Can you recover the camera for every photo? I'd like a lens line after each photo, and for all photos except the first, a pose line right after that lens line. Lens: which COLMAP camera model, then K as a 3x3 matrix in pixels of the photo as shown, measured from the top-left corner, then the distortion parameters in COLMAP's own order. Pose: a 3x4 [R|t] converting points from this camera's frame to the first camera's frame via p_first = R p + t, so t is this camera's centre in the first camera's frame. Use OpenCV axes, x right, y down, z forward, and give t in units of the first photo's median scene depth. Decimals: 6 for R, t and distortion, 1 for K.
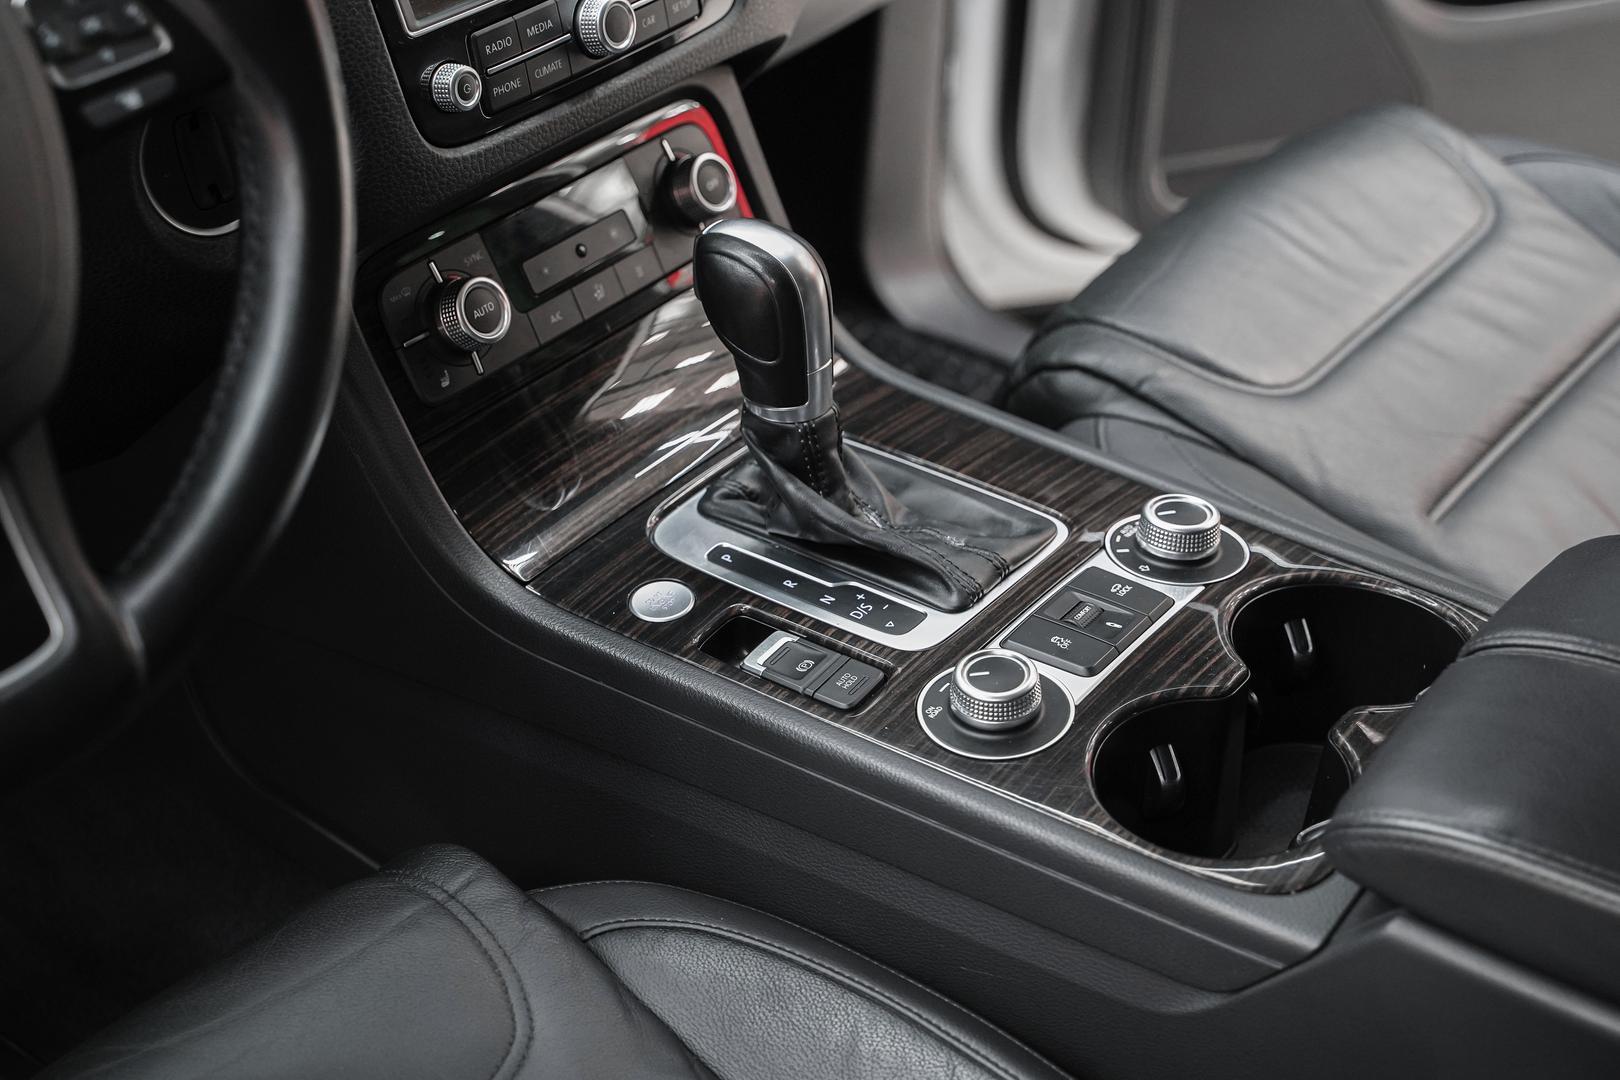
lens RADIAL K [[2547.5, 0, 805.6], [0, 2547.5, 536.8], [0, 0, 1]] dist [0.011623, -0.005364]
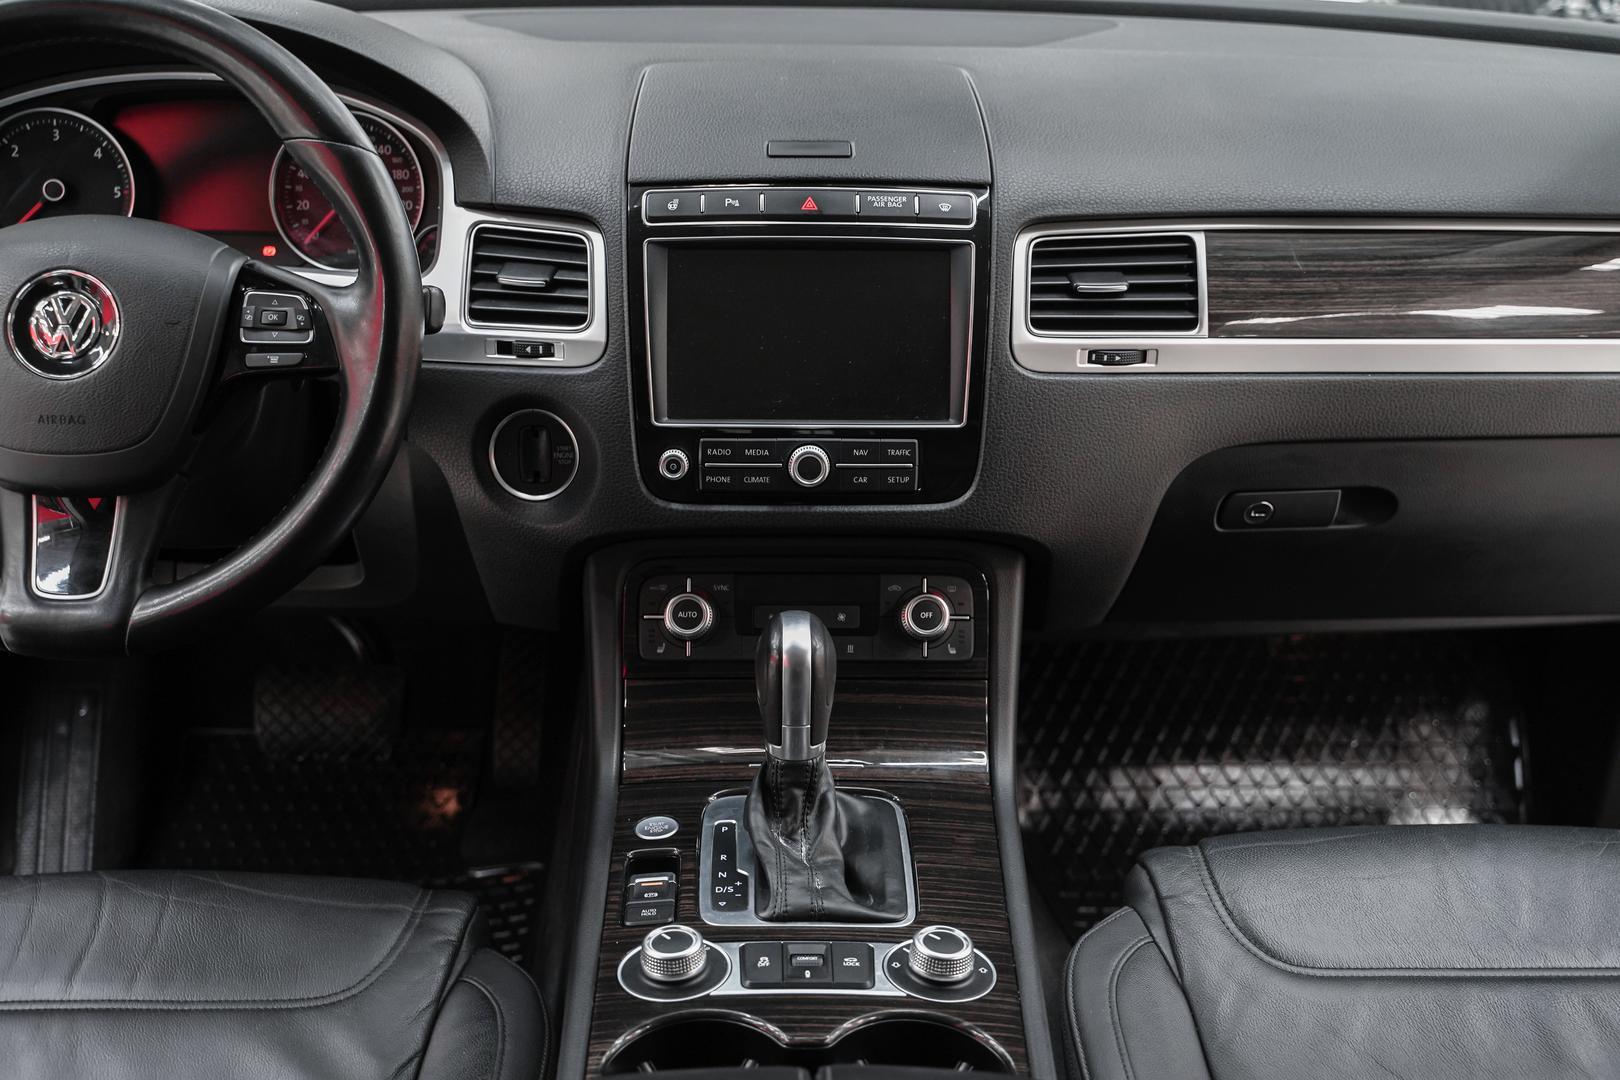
lens RADIAL K [[1927.7, 0, 810.0], [0, 1927.7, 540.0], [0, 0, 1]] dist [-0.011360, -0.056255]
pose [[0.612453, 0.296485, -0.732802, 0.771955], [-0.437747, 0.899096, -0.002088, -0.162475], [0.658240, 0.322061, 0.680439, 0.249468]]
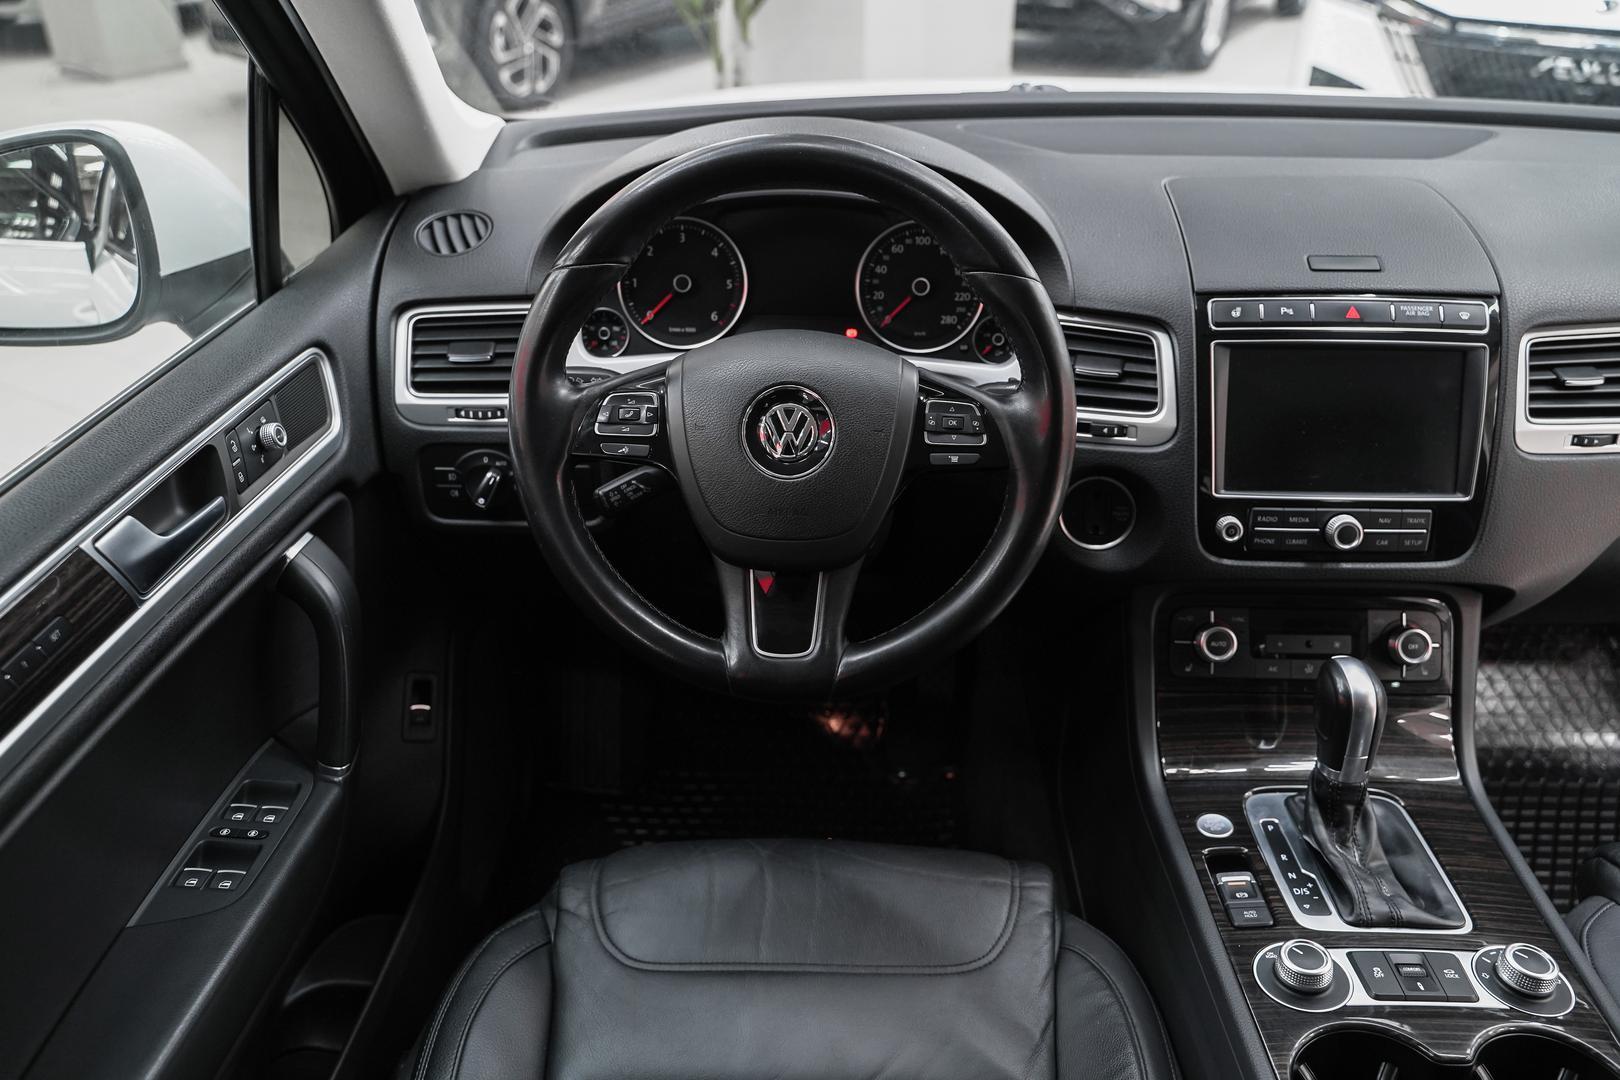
lens RADIAL K [[1308.2, 0, 783.2], [0, 1308.2, 534.9], [0, 0, 1]] dist [-0.030552, 0.013037]
pose [[0.568176, 0.372599, -0.733720, 0.377606], [-0.444637, 0.889264, 0.107270, -0.123442], [0.692440, 0.265291, 0.670930, 0.107619]]
